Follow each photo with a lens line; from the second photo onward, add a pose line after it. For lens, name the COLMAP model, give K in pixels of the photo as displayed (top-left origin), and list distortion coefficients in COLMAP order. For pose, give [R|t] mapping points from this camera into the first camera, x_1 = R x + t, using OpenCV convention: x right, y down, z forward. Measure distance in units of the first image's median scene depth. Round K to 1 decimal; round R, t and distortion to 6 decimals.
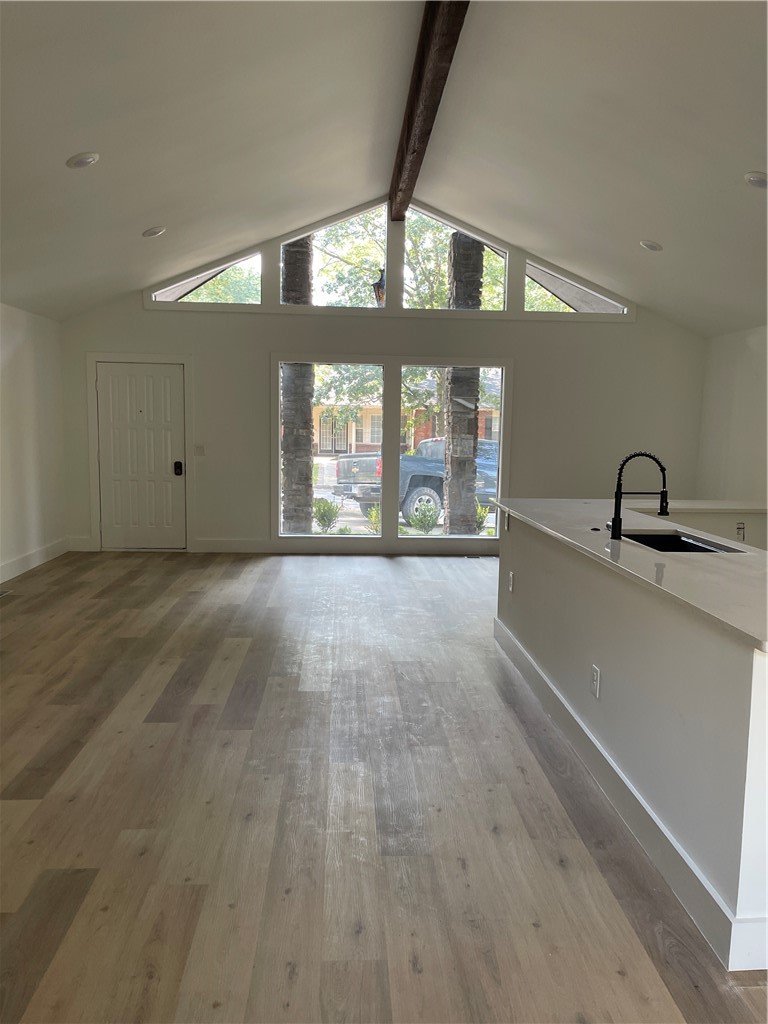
lens RADIAL K [[772.4, 0, 389.4], [0, 772.4, 501.8], [0, 0, 1]] dist [0.049057, -0.068325]
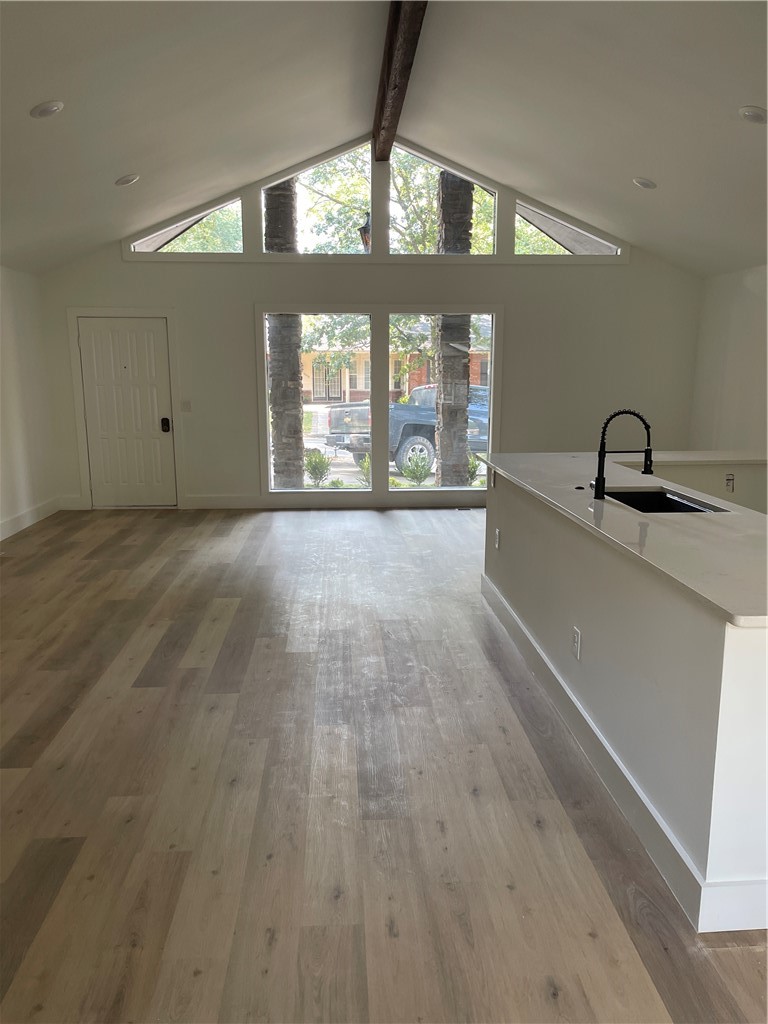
lens RADIAL K [[772.4, 0, 380.6], [0, 772.4, 512.6], [0, 0, 1]] dist [0.049057, -0.068325]
pose [[0.999779, -0.019312, -0.008278, 0.018151], [0.019935, 0.996326, 0.083293, -0.018466], [0.006639, -0.083440, 0.996491, 0.010831]]
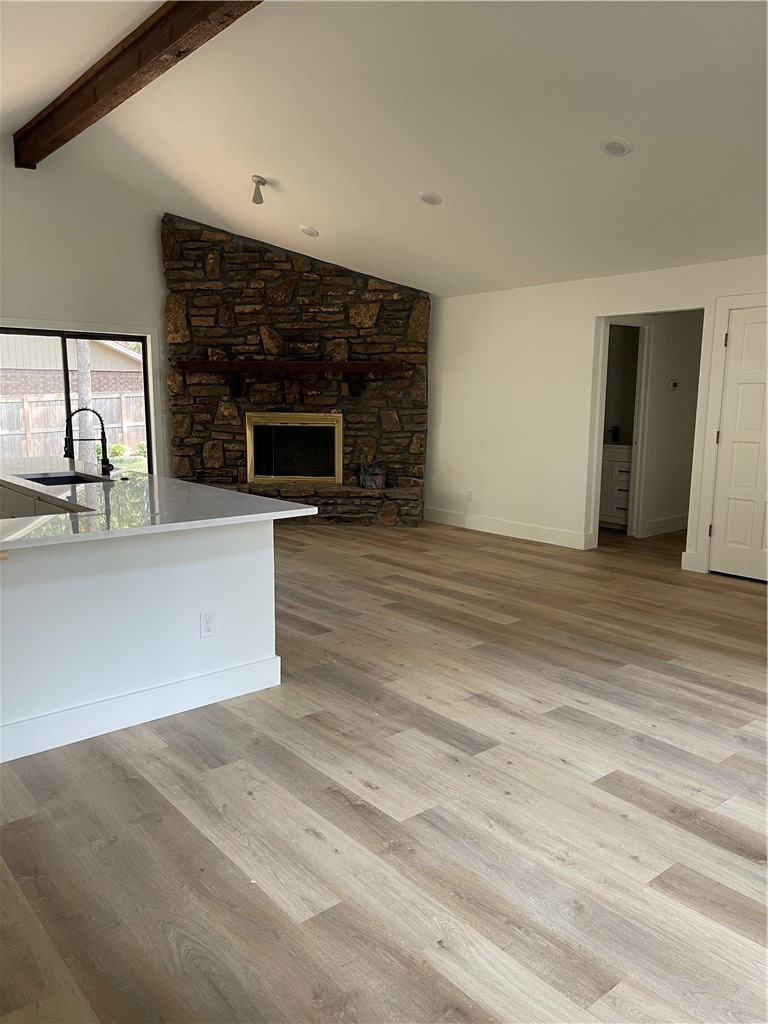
lens RADIAL K [[772.4, 0, 384.3], [0, 772.4, 512.9], [0, 0, 1]] dist [0.049057, -0.068325]
pose [[-0.807671, 0.061497, -0.586418, 0.589669], [-0.084080, 0.972371, 0.217775, -0.179316], [0.583608, 0.225196, -0.780185, 1.998953]]
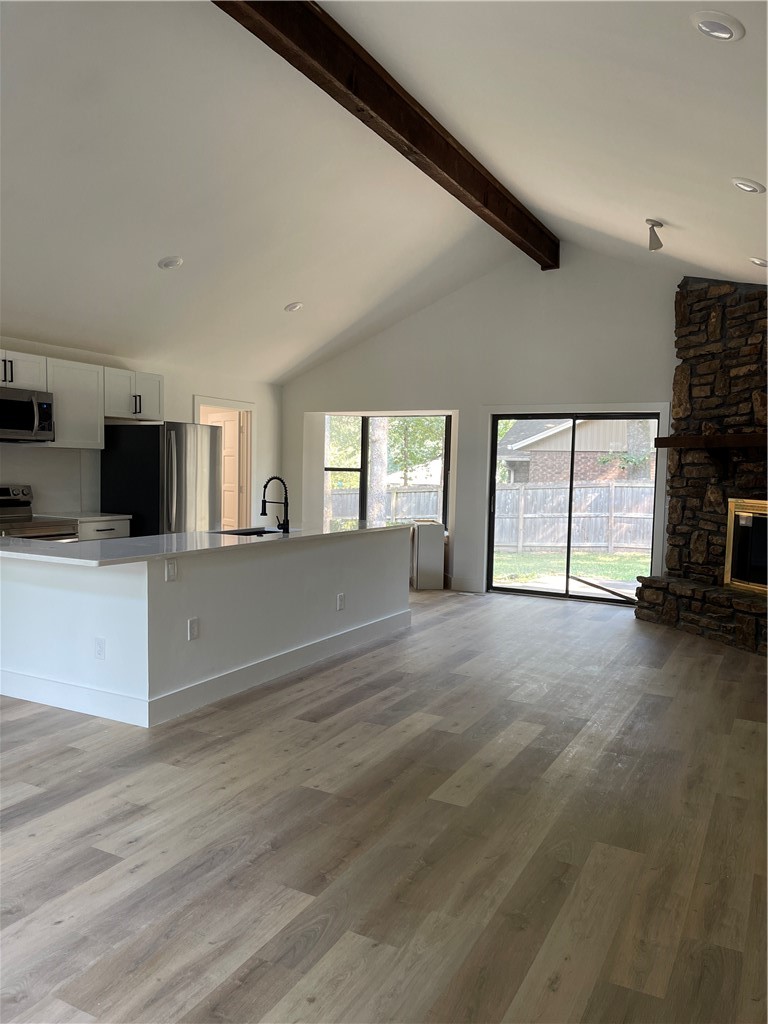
lens RADIAL K [[772.4, 0, 381.7], [0, 772.4, 517.4], [0, 0, 1]] dist [0.049057, -0.068325]
pose [[-0.850877, -0.079518, 0.519312, -0.570575], [0.008117, 0.986372, 0.164333, -0.197802], [-0.525302, 0.144042, -0.838636, 1.895264]]
